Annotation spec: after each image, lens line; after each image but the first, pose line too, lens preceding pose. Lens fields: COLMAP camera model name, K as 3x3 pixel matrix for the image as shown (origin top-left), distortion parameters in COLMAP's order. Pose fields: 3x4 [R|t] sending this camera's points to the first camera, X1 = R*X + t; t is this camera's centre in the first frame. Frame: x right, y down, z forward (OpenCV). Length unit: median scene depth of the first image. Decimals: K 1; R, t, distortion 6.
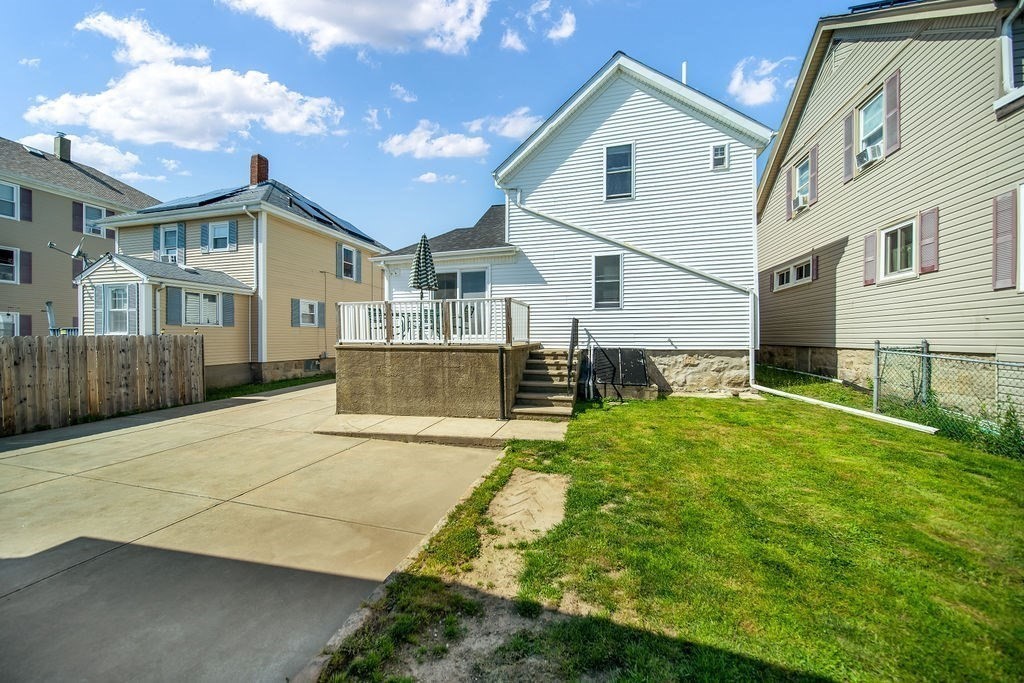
lens RADIAL K [[352.2, 0, 512.0], [0, 352.2, 341.5], [0, 0, 1]] dist [-0.000704, -0.000087]
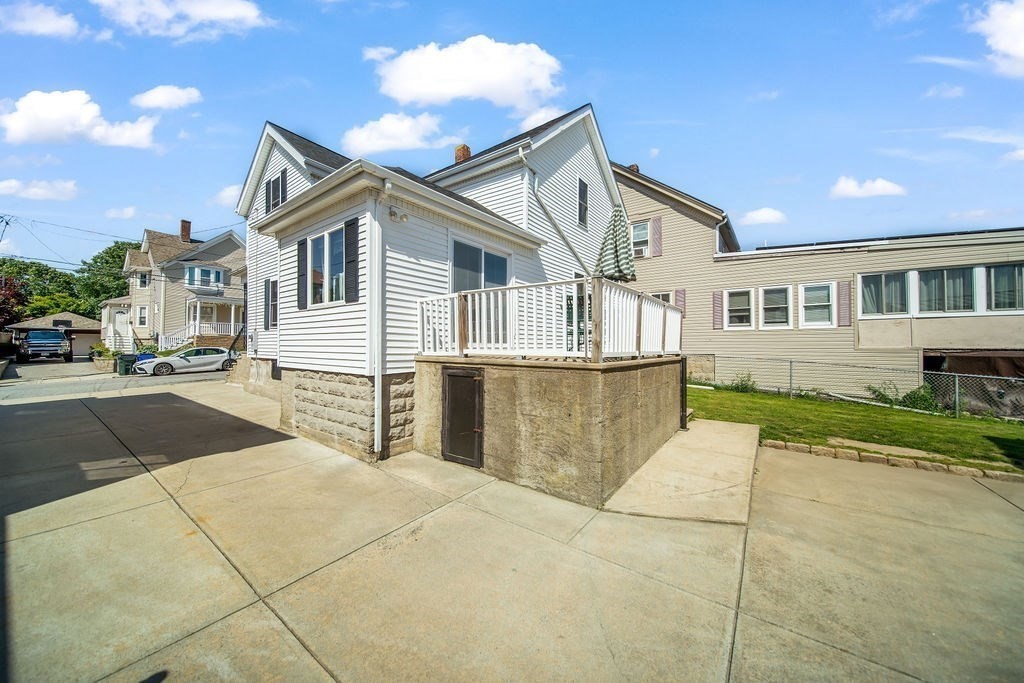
lens RADIAL K [[352.2, 0, 512.0], [0, 352.2, 341.5], [0, 0, 1]] dist [-0.000704, -0.000087]
pose [[0.375101, 0.013566, 0.926885, -1.543023], [0.004182, 0.999858, -0.016327, -0.023592], [-0.926975, 0.010000, 0.374991, 1.445005]]
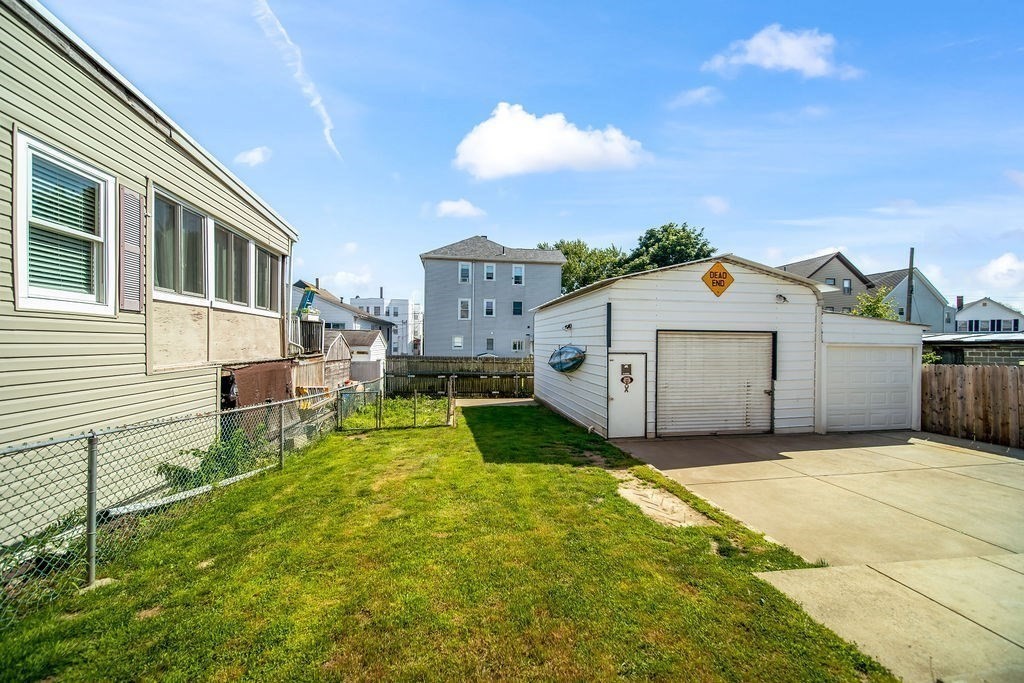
lens RADIAL K [[364.3, 0, 506.5], [0, 364.3, 341.6], [0, 0, 1]] dist [-0.000544, -0.000177]
pose [[-0.918094, -0.009725, -0.396244, 0.778334], [-0.012114, 0.999920, 0.003526, -0.092530], [0.396179, 0.008037, -0.918138, 1.439655]]
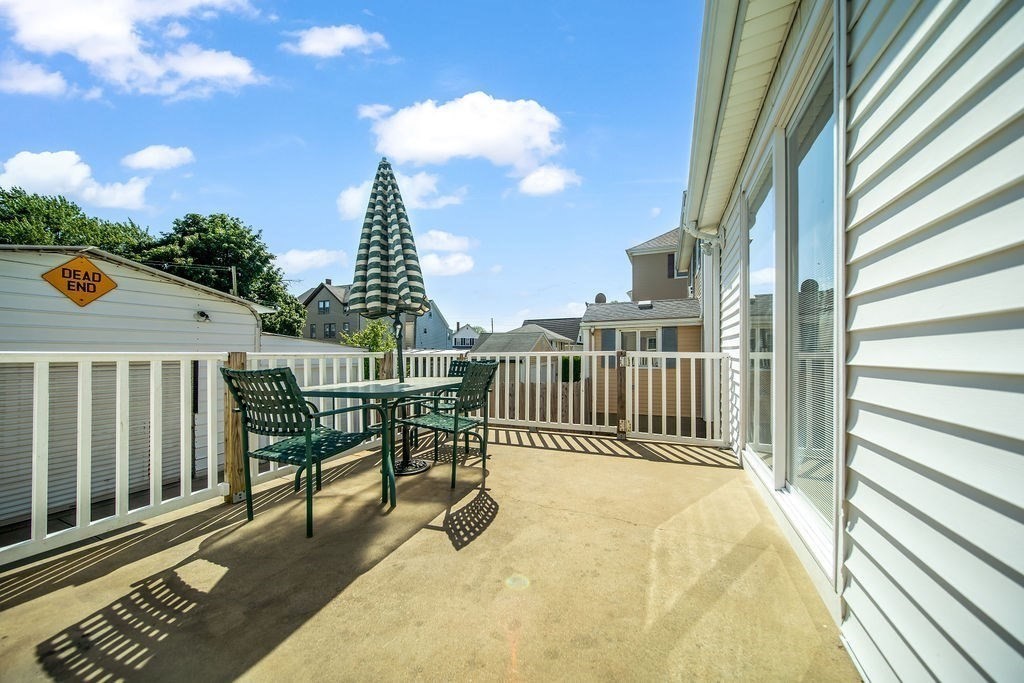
lens RADIAL K [[360.9, 0, 511.3], [0, 360.9, 352.7], [0, 0, 1]] dist [0.000027, -0.000042]
pose [[-0.155806, -0.002681, -0.987784, 0.141443], [-0.007945, 0.999967, -0.001460, -0.167139], [0.987756, 0.007620, -0.155823, 1.816891]]
